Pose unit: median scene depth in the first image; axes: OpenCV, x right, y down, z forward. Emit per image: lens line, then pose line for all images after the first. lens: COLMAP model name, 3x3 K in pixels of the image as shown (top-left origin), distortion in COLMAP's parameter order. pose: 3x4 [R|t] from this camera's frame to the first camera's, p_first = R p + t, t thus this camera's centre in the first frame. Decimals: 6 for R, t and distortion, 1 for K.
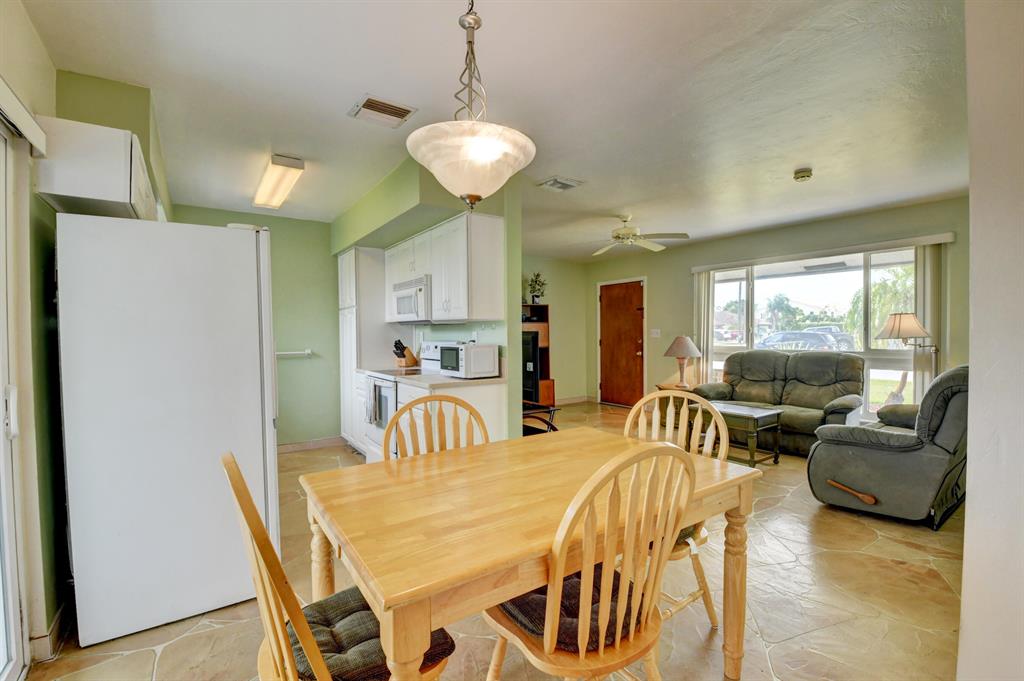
lens RADIAL K [[448.3, 0, 509.1], [0, 448.3, 340.0], [0, 0, 1]] dist [0.020171, -0.033374]
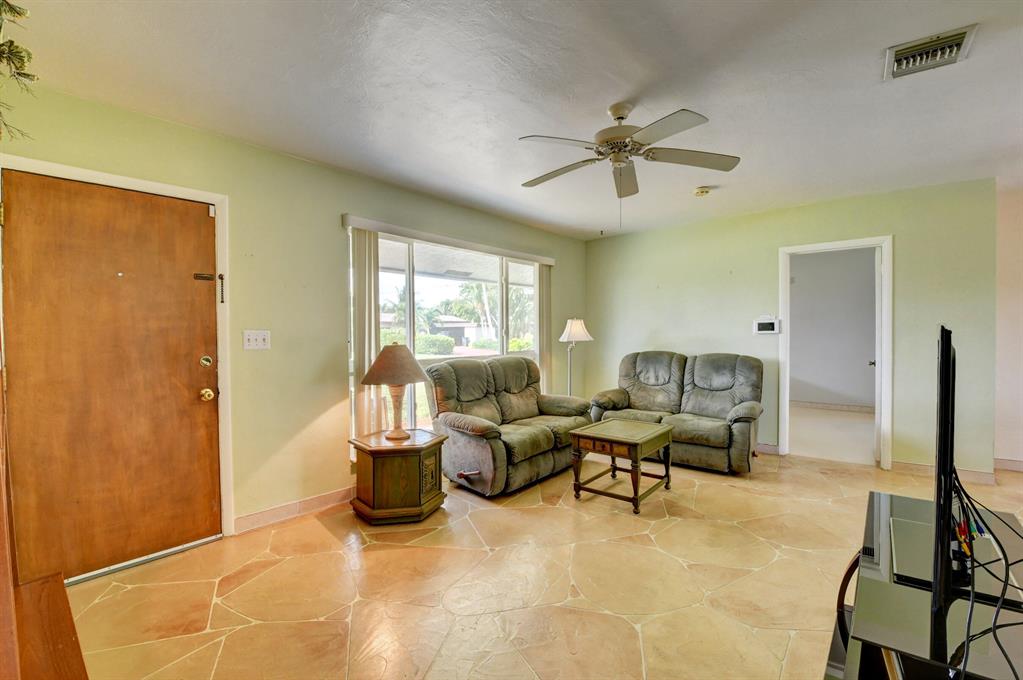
lens RADIAL K [[447.9, 0, 508.6], [0, 447.9, 339.5], [0, 0, 1]] dist [0.020171, -0.033374]
pose [[-0.256521, -0.006084, 0.966519, -0.167675], [0.024095, 0.999629, 0.012688, -0.017457], [-0.966238, 0.026543, -0.256280, 1.012544]]
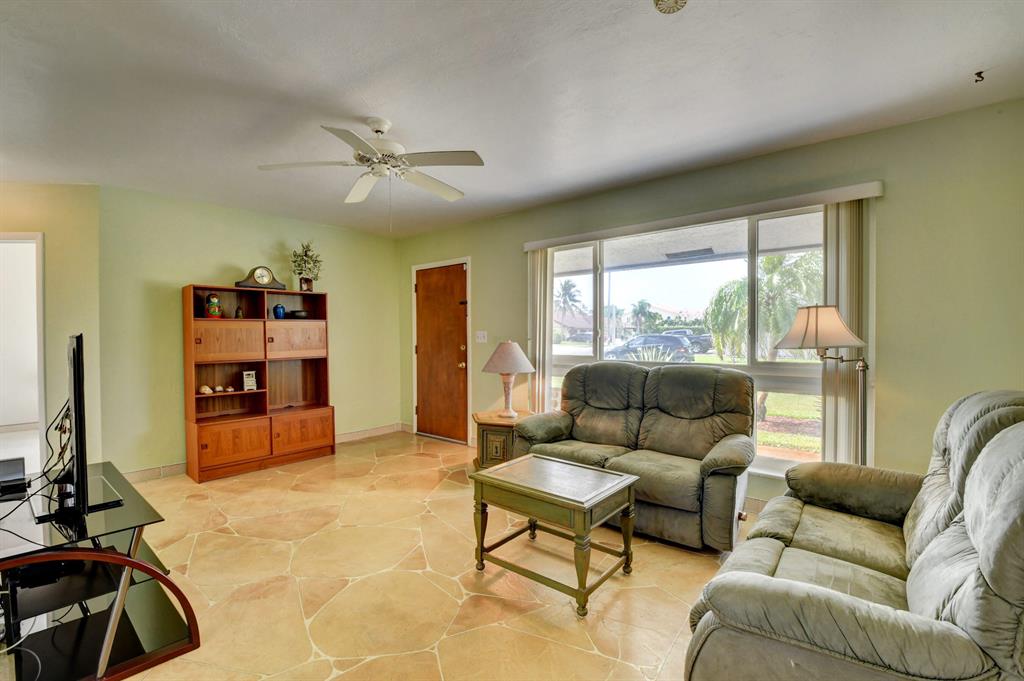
lens RADIAL K [[448.3, 0, 509.1], [0, 448.3, 340.0], [0, 0, 1]] dist [0.020171, -0.033374]
pose [[0.968422, -0.000034, 0.249315, 0.220164], [0.001248, 0.999988, -0.004712, -0.007761], [-0.249312, 0.004874, 0.968411, 0.347916]]
